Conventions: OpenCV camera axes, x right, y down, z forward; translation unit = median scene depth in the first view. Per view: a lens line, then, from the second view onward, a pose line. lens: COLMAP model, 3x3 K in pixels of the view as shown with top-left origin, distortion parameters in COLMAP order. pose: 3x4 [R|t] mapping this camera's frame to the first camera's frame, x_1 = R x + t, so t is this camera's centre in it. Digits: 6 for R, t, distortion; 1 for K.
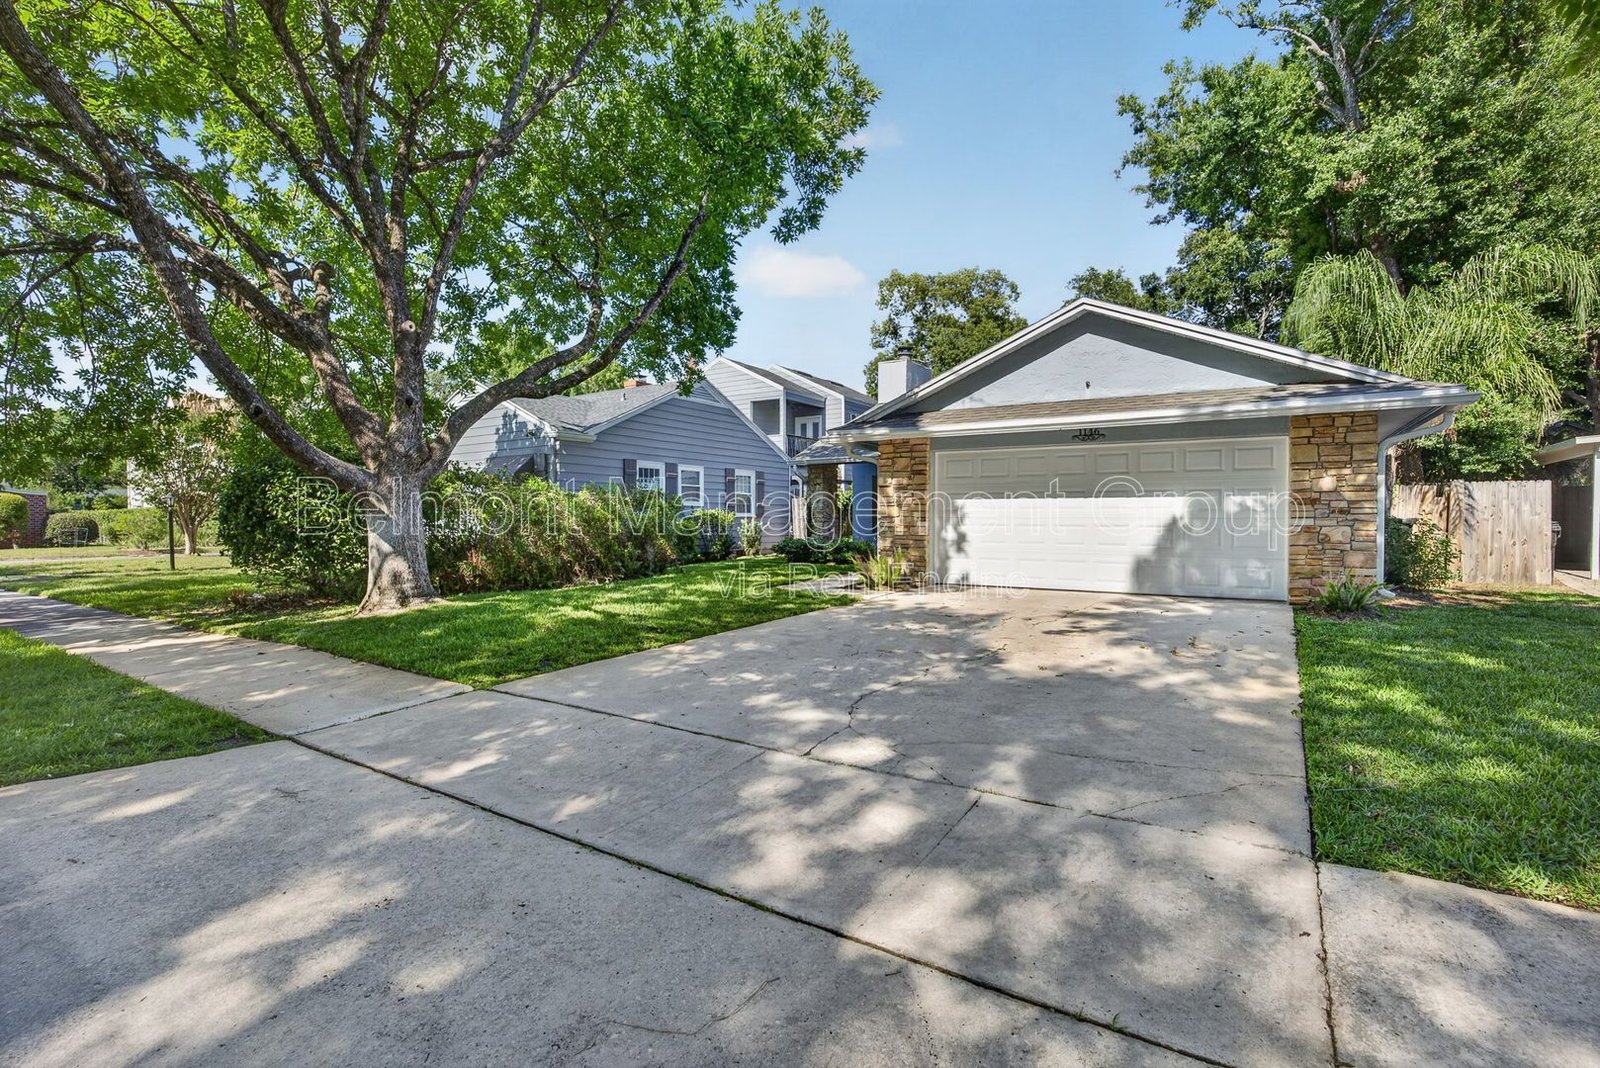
lens RADIAL K [[701.9, 0, 837.3], [0, 701.9, 528.6], [0, 0, 1]] dist [0.001237, 0.000385]
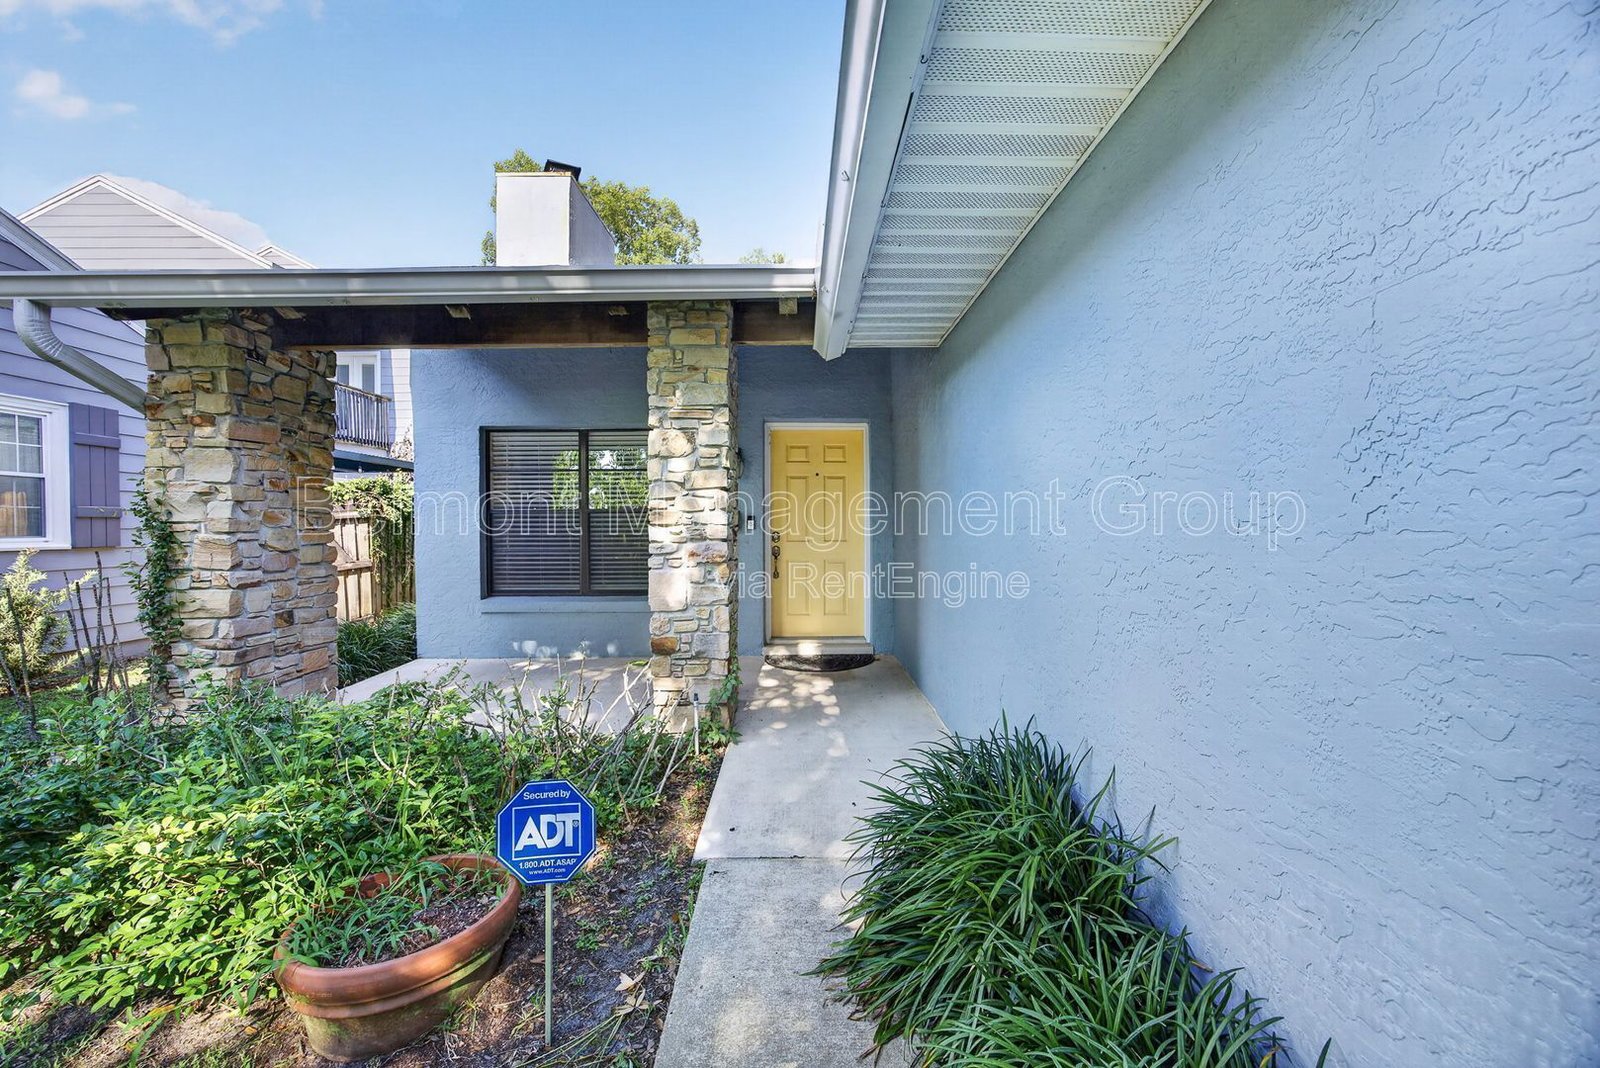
lens RADIAL K [[590.4, 0, 799.7], [0, 590.4, 565.9], [0, 0, 1]] dist [-0.000545, -0.000205]
pose [[0.867229, -0.034317, 0.496725, 0.068045], [0.009083, 0.998546, 0.053127, -0.039041], [-0.497826, -0.041562, 0.866280, 1.186236]]
